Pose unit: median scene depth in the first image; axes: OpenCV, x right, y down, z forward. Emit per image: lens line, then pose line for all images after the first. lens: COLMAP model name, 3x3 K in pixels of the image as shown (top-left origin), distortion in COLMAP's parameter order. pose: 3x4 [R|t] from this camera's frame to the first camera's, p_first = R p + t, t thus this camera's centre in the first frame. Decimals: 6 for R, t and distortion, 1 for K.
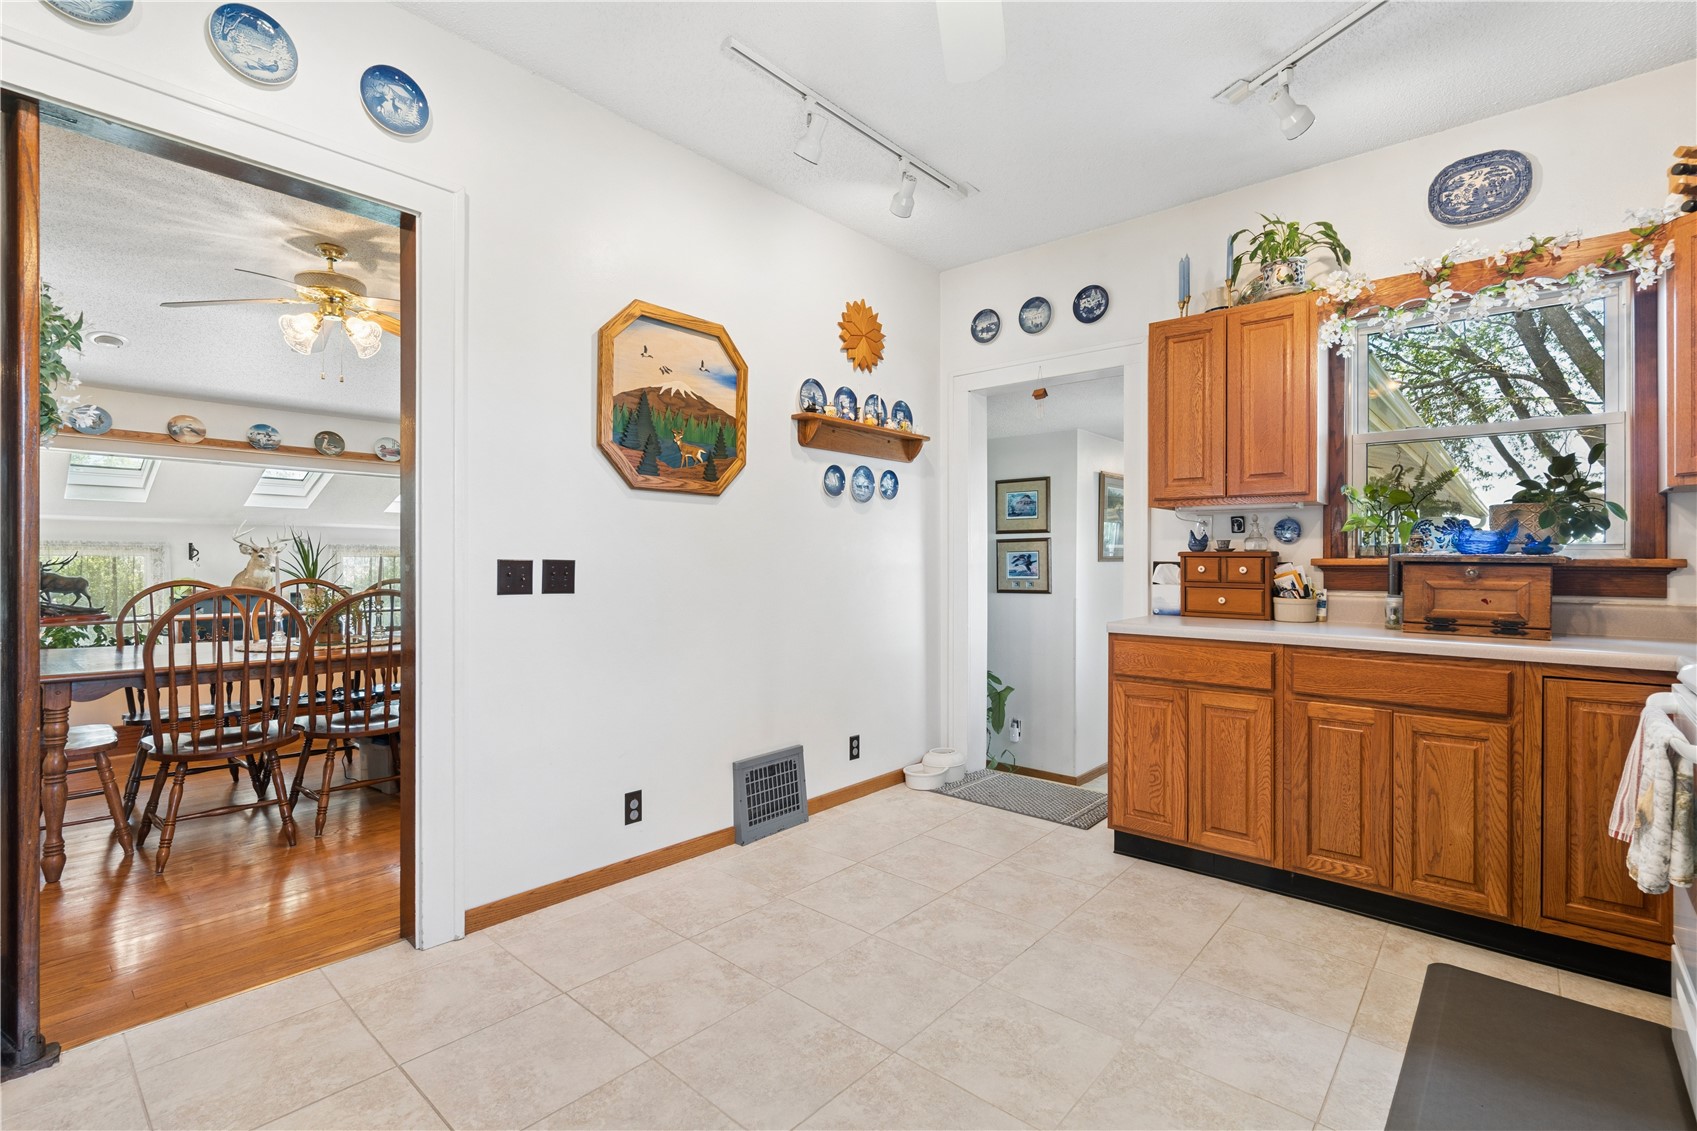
lens RADIAL K [[773.3, 0, 854.9], [0, 773.3, 556.9], [0, 0, 1]] dist [-0.002933, -0.000281]
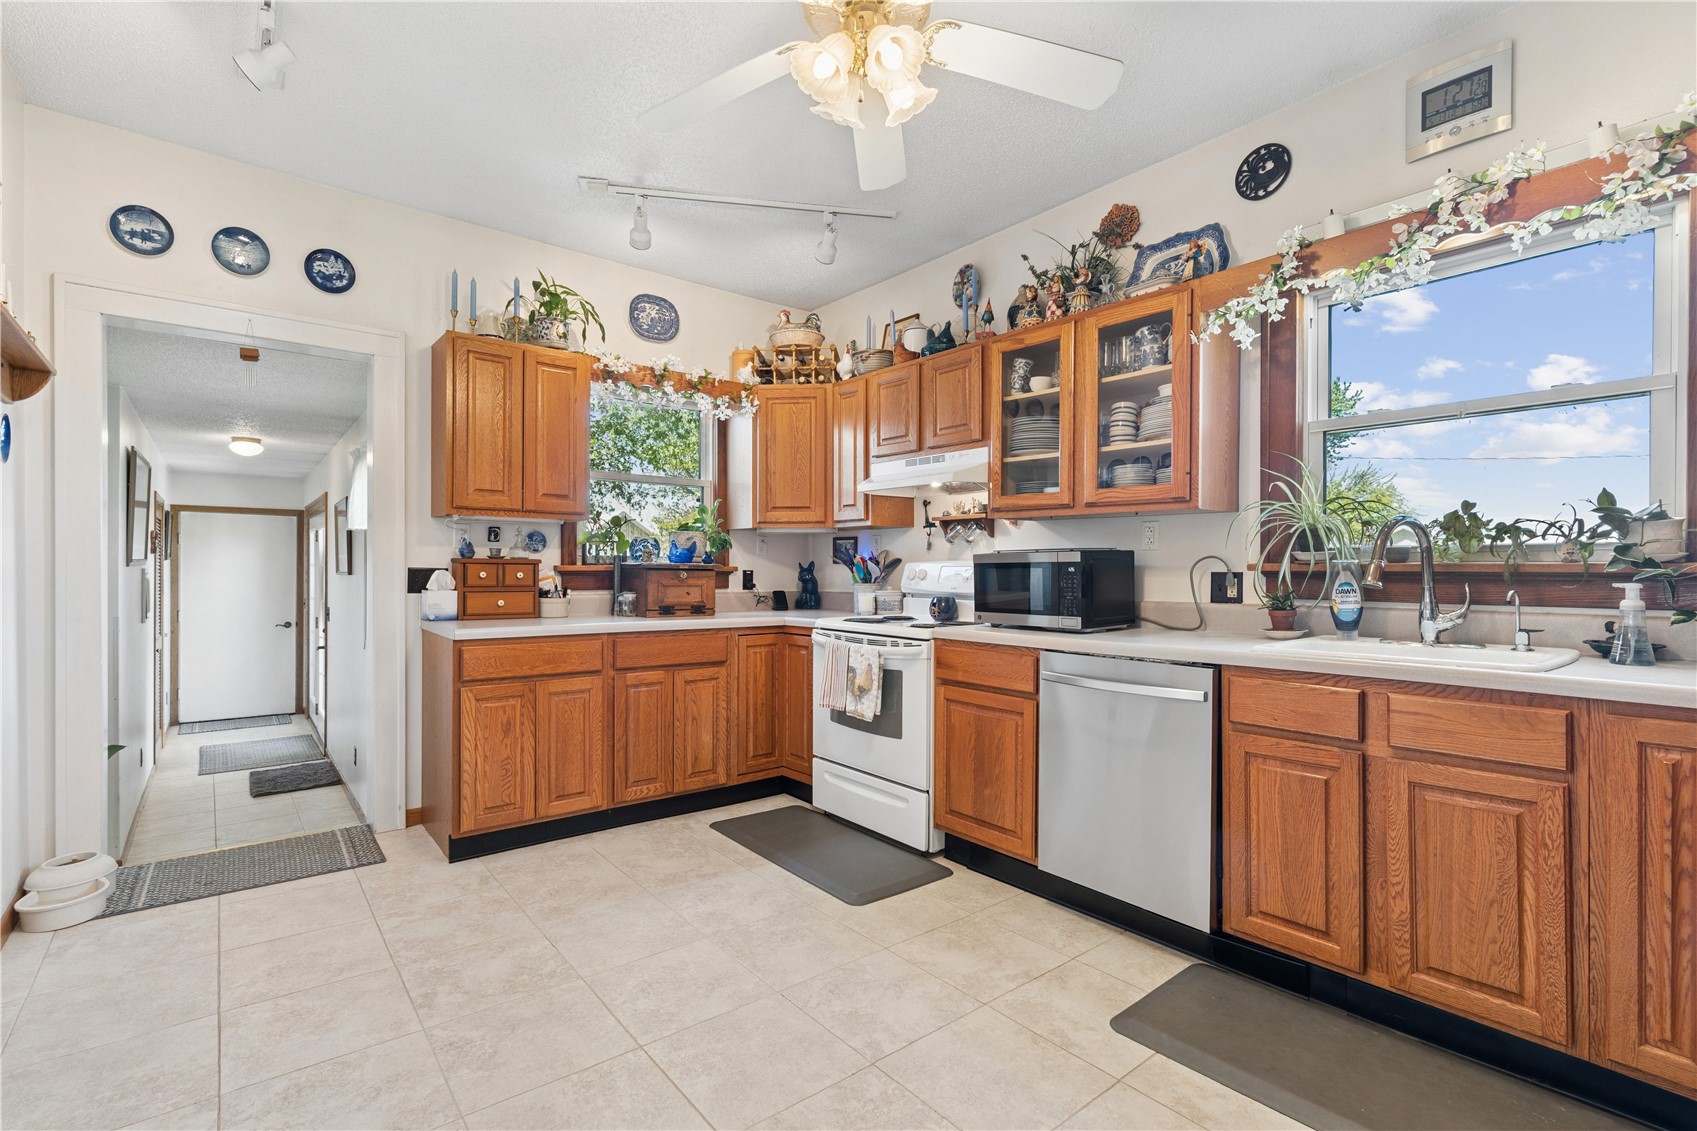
lens RADIAL K [[774.2, 0, 848.5], [0, 774.2, 565.5], [0, 0, 1]] dist [-0.001999, 0.000106]
pose [[0.174434, 0.002011, 0.984667, -0.588300], [-0.008877, 0.999960, -0.000470, -0.001229], [-0.984629, -0.008659, 0.174445, 0.355509]]
